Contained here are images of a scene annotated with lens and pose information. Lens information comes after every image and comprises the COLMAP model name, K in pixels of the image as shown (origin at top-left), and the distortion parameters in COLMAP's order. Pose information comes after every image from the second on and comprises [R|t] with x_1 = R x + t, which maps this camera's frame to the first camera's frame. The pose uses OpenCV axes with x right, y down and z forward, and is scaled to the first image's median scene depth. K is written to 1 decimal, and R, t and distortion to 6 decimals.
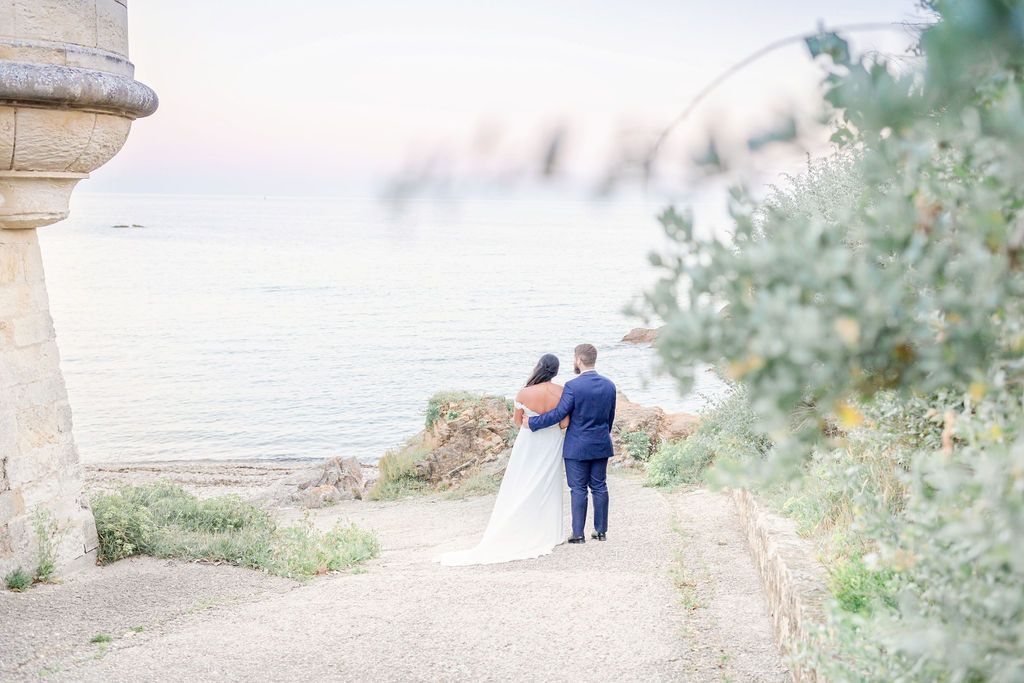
lens RADIAL K [[1016.0, 0, 512.0], [0, 1016.0, 341.5], [0, 0, 1]] dist [0.036686, -0.044082]
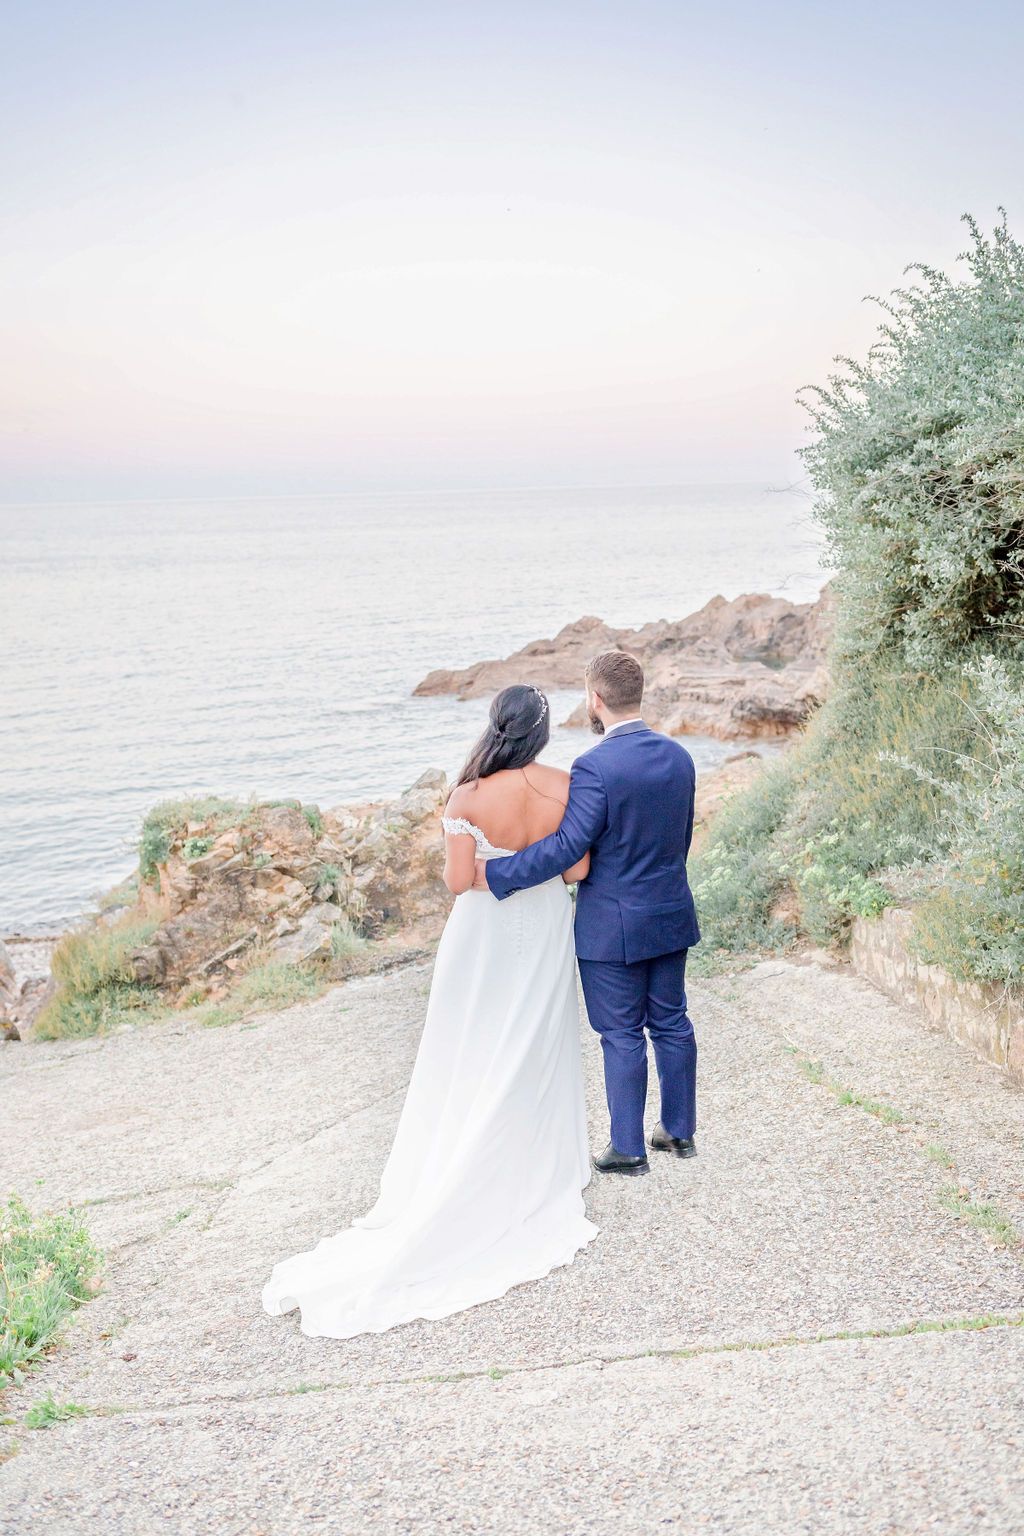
lens RADIAL K [[1524.0, 0, 512.0], [0, 1524.0, 768.0], [0, 0, 1]] dist [0.036686, -0.044082]
pose [[0.980059, -0.086643, 0.178822, -0.039164], [0.078265, 0.995501, 0.053401, 0.006744], [-0.182645, -0.038341, 0.982431, 0.256774]]
